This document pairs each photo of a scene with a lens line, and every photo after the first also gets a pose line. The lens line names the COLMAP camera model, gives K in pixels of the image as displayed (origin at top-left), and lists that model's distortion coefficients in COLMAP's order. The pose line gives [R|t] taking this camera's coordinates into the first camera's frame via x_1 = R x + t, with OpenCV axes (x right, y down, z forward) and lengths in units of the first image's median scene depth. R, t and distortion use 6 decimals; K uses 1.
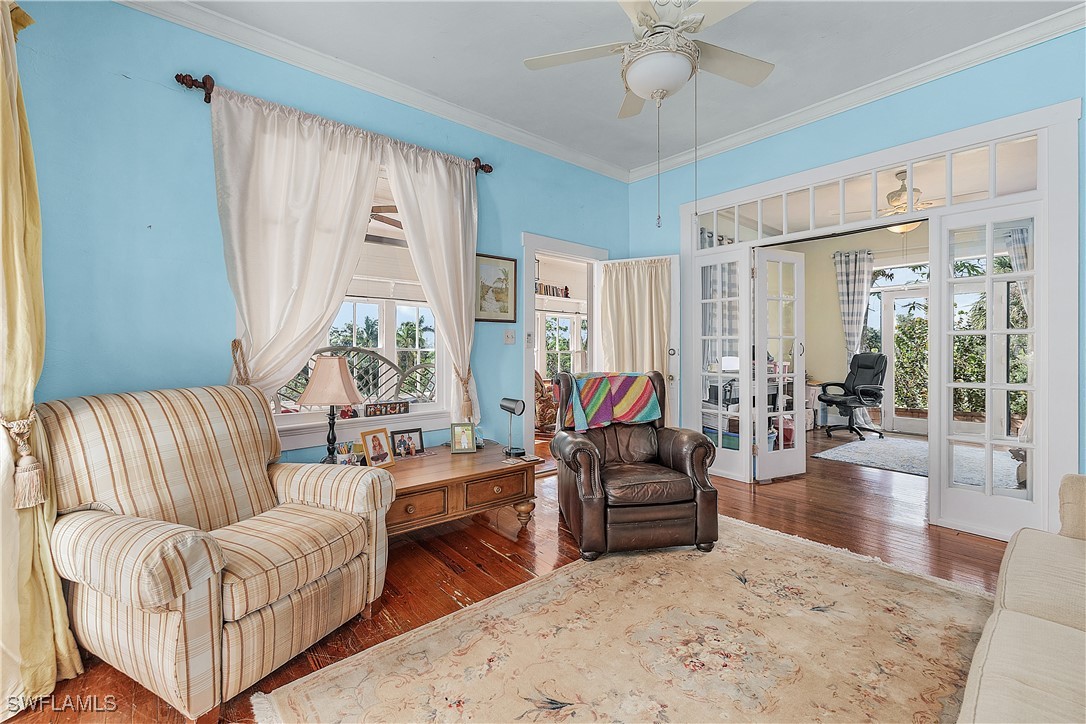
lens RADIAL K [[462.6, 0, 541.8], [0, 462.6, 348.3], [0, 0, 1]] dist [0.001248, -0.000101]
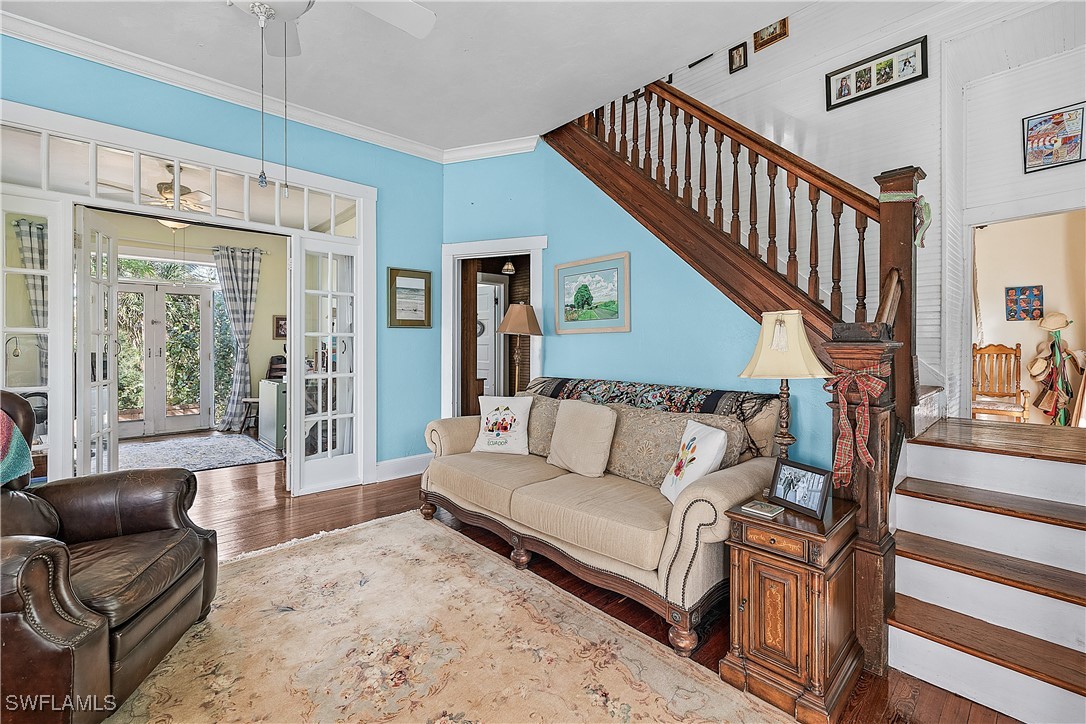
lens RADIAL K [[462.6, 0, 541.8], [0, 462.6, 348.3], [0, 0, 1]] dist [0.001248, -0.000101]
pose [[-0.038956, -0.007366, 0.999214, -0.170429], [-0.002630, 0.999970, 0.007269, -0.004851], [-0.999237, -0.002345, -0.038974, 0.193318]]
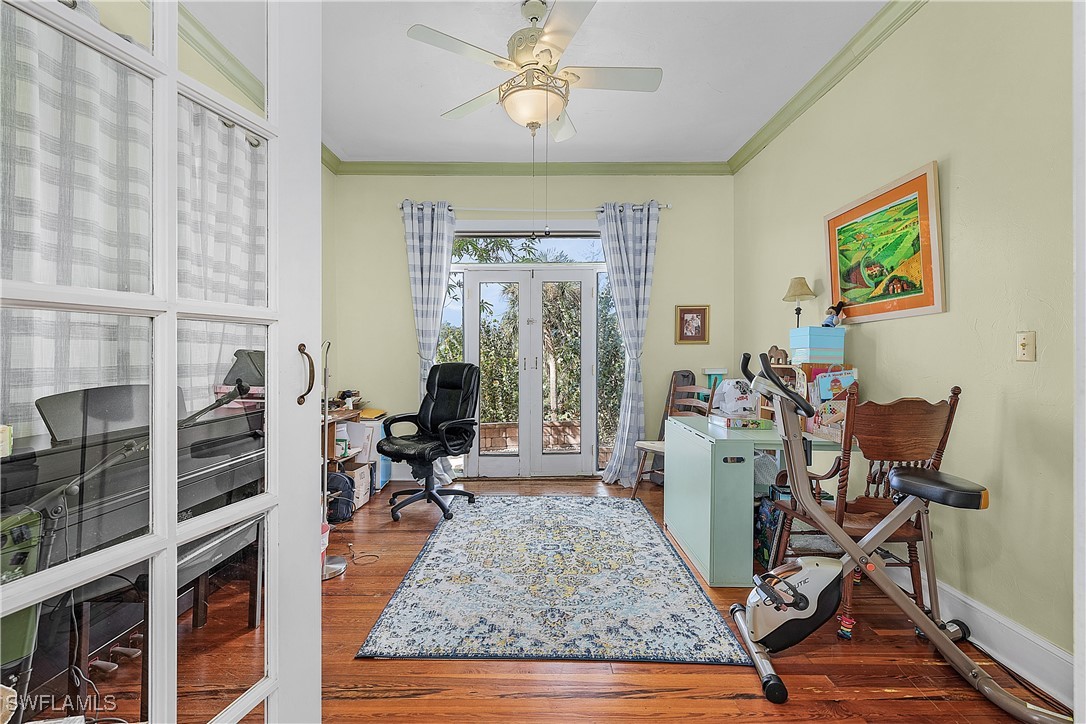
lens RADIAL K [[462.6, 0, 541.8], [0, 462.6, 348.3], [0, 0, 1]] dist [0.001248, -0.000101]
pose [[0.645688, 0.004734, 0.763586, 0.305628], [-0.000238, 0.999982, -0.005998, -0.005633], [-0.763601, 0.003691, 0.645678, 0.499832]]
